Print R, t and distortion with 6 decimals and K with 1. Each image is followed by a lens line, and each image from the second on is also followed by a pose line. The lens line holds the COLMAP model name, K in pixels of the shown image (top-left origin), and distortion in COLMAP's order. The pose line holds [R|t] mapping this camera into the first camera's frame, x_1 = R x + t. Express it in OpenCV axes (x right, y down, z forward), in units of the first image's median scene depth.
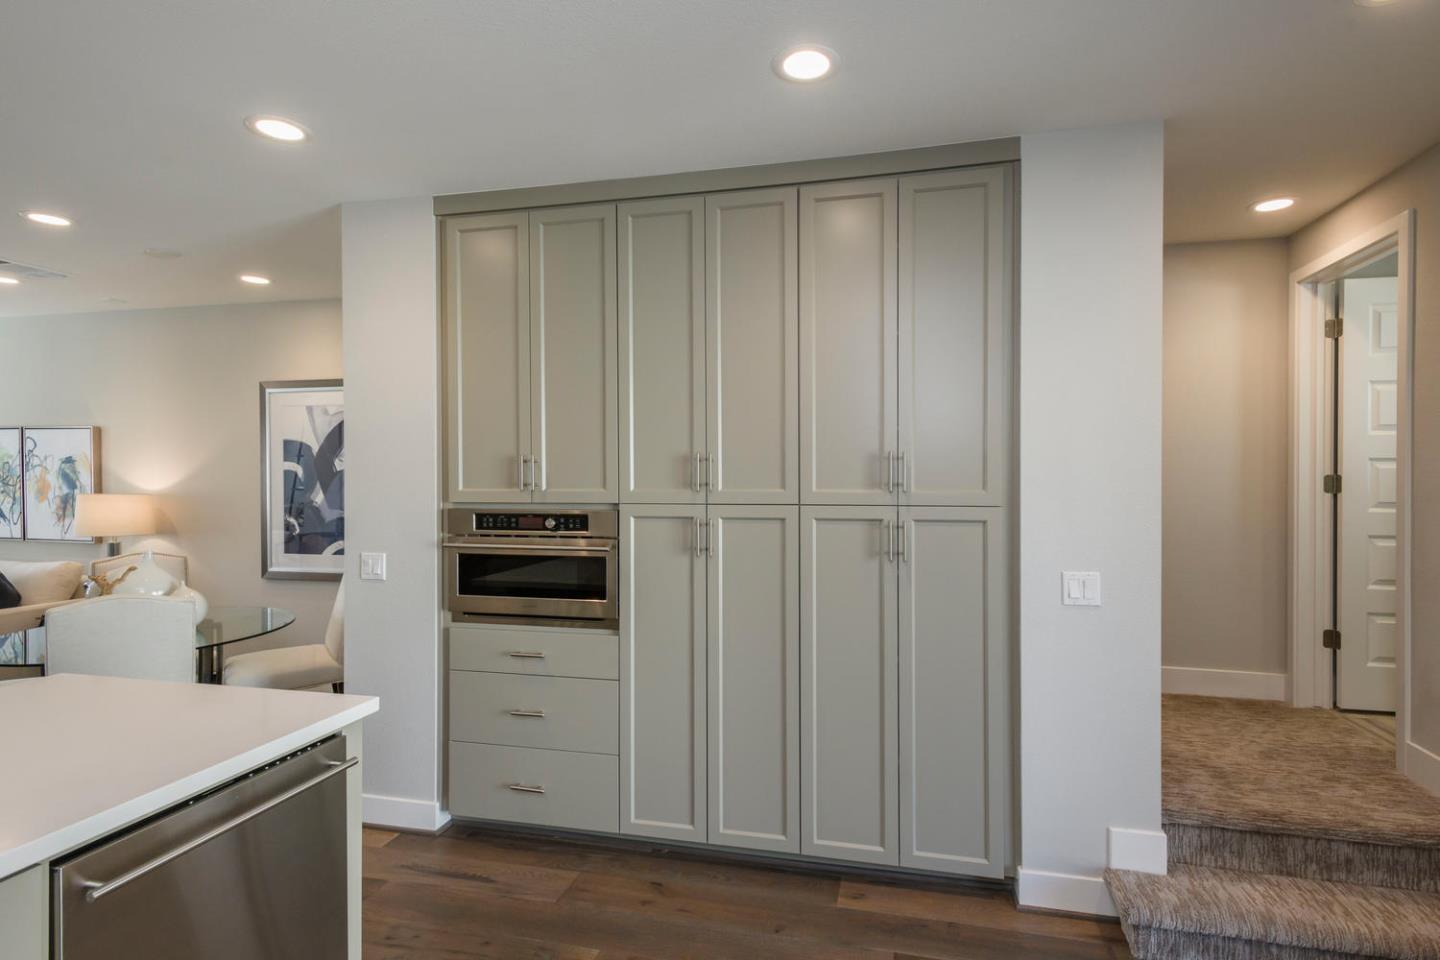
lens RADIAL K [[678.5, 0, 732.9], [0, 678.5, 488.3], [0, 0, 1]] dist [0.009485, -0.000698]
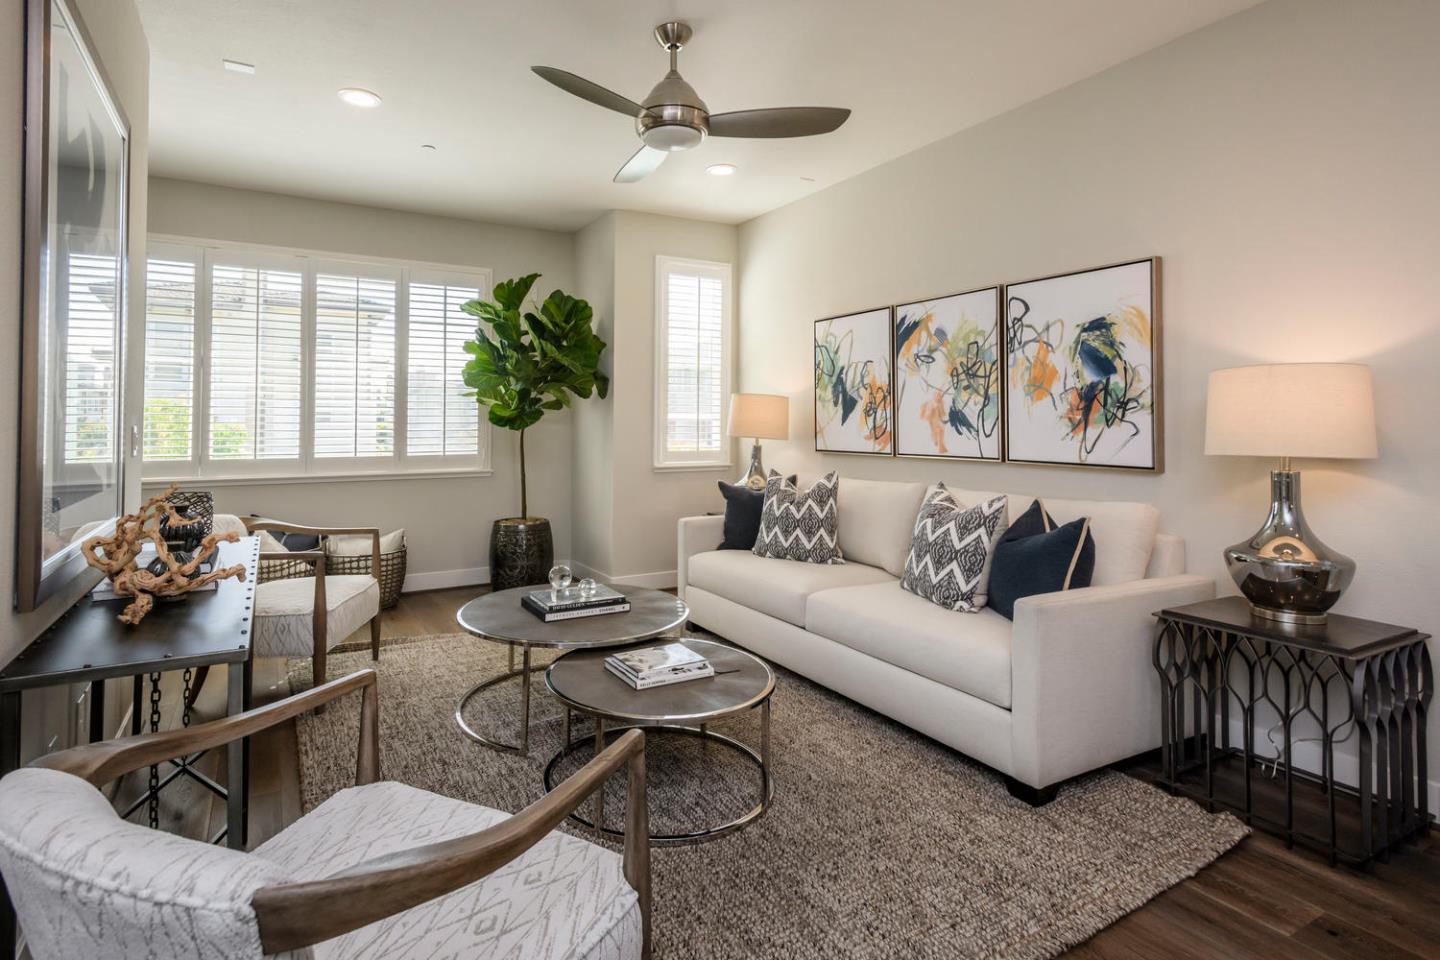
lens RADIAL K [[704.6, 0, 652.7], [0, 704.6, 399.9], [0, 0, 1]] dist [0.017552, -0.000042]
pose [[0.645236, -0.027182, -0.763500, -1.305002], [-0.009882, 0.998986, -0.043917, 0.089174], [0.763919, 0.035882, 0.644313, 0.572707]]
